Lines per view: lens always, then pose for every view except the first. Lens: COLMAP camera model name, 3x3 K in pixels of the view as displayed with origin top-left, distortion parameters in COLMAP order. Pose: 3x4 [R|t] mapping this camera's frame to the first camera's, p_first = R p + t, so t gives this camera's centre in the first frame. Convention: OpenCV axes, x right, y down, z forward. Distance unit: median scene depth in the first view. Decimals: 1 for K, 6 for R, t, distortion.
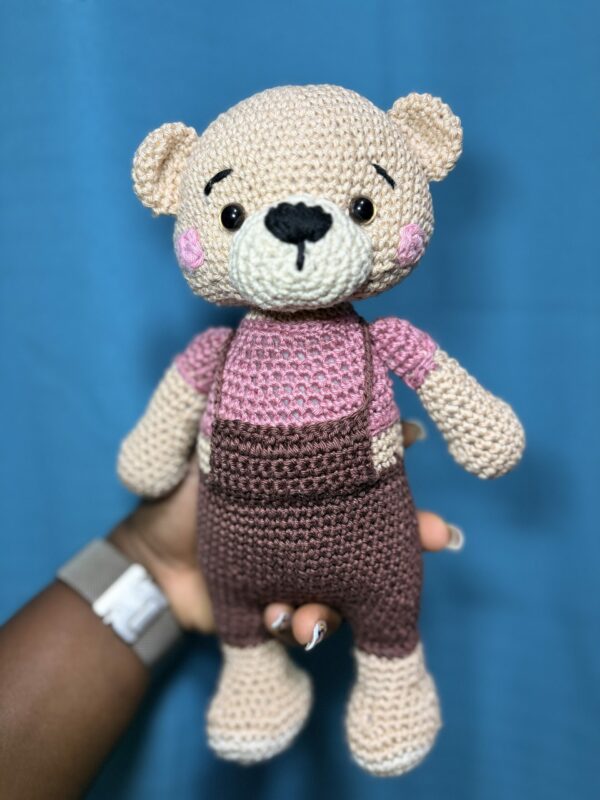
lens RADIAL K [[510.5, 0, 300.0], [0, 510.5, 400.0], [0, 0, 1]] dist [-0.000427, -0.000282]
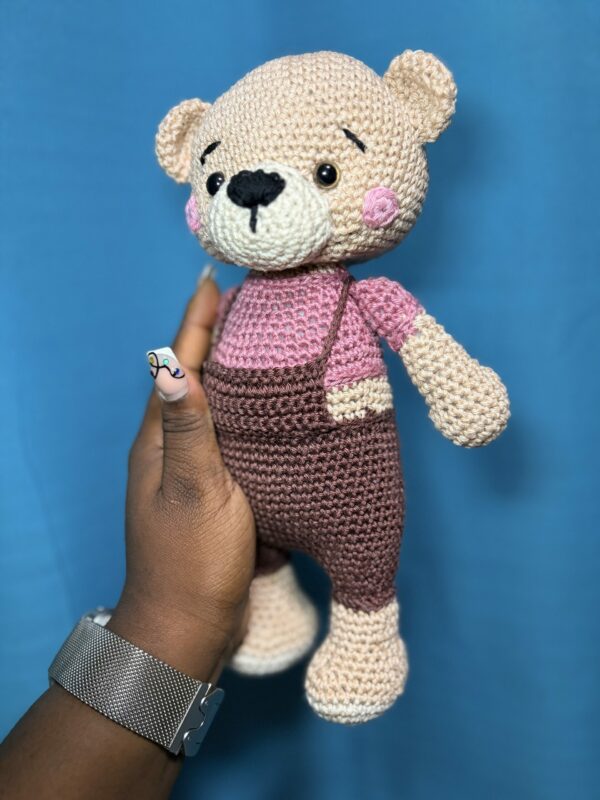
lens RADIAL K [[510.5, 0, 300.0], [0, 510.5, 400.0], [0, 0, 1]] dist [-0.000427, -0.000282]
pose [[0.933155, 0.122237, -0.338052, 0.472619], [-0.096254, 0.991035, 0.092652, 0.001915], [0.346347, -0.053920, 0.936556, -0.045250]]
